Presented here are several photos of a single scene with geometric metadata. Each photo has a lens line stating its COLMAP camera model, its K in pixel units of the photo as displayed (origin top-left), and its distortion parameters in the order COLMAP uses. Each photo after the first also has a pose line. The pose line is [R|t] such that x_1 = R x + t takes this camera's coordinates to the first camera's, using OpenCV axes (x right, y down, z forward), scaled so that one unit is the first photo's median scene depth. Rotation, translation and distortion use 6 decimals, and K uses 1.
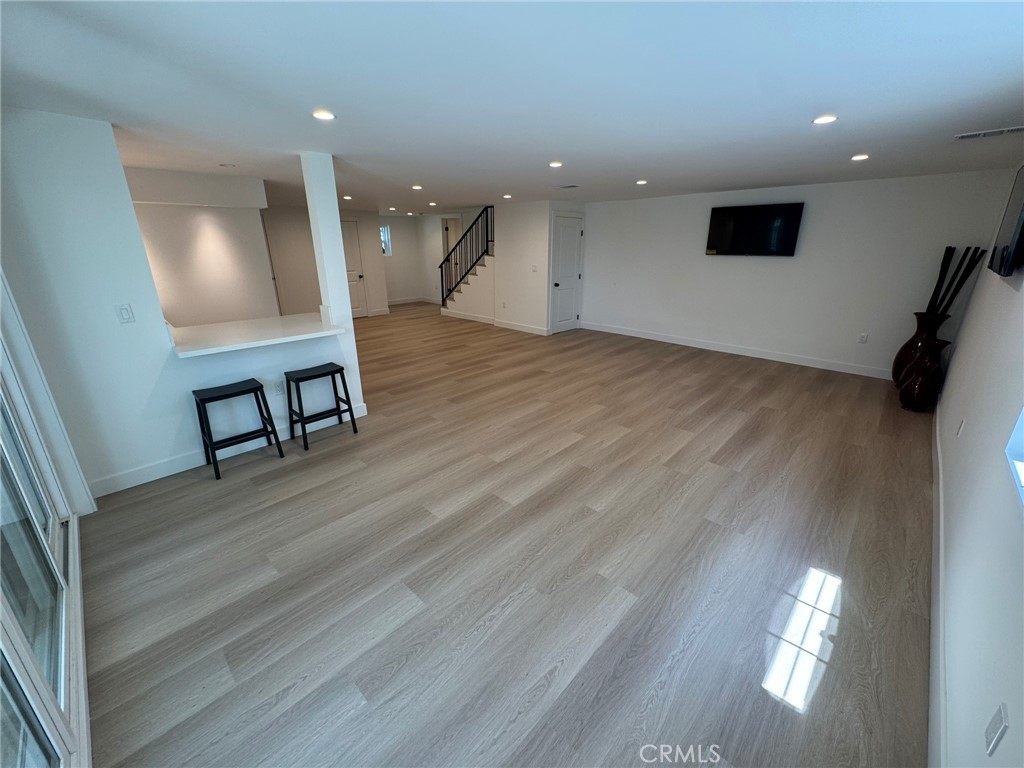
lens RADIAL K [[408.4, 0, 503.3], [0, 408.4, 383.8], [0, 0, 1]] dist [-0.000600, 0.000071]
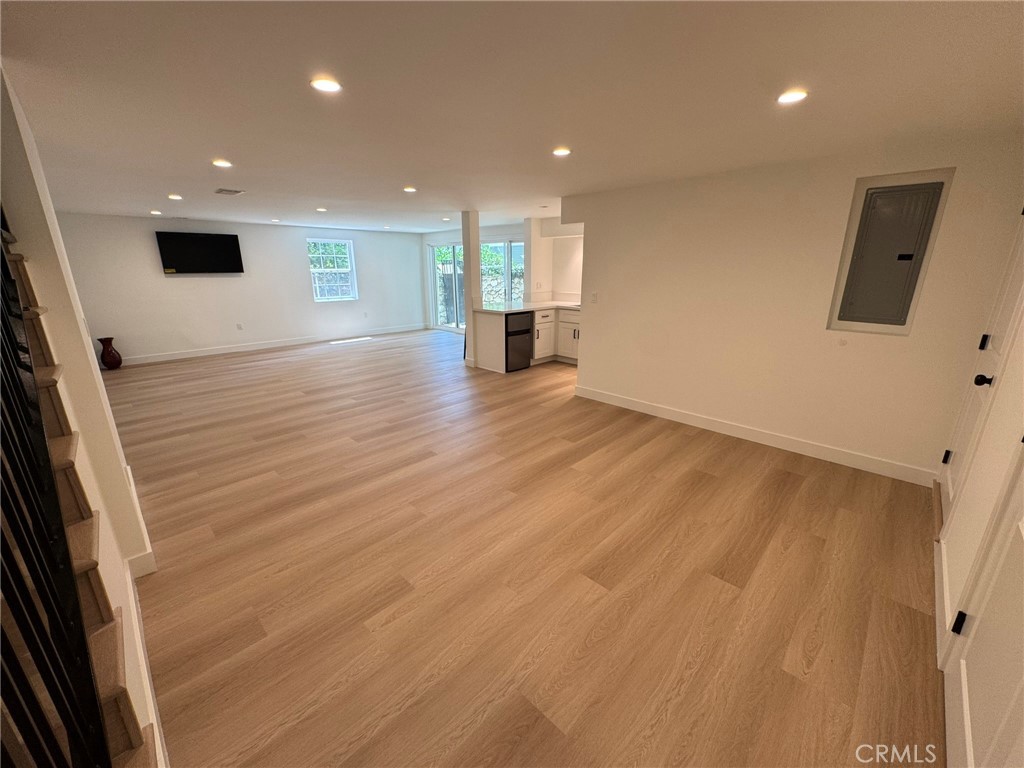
lens RADIAL K [[408.4, 0, 506.1], [0, 408.4, 382.8], [0, 0, 1]] dist [-0.000600, 0.000071]
pose [[-0.999766, 0.012498, 0.017639, -0.386358], [0.020286, 0.824399, 0.565646, -0.575059], [-0.007472, 0.565872, -0.824460, 1.760042]]
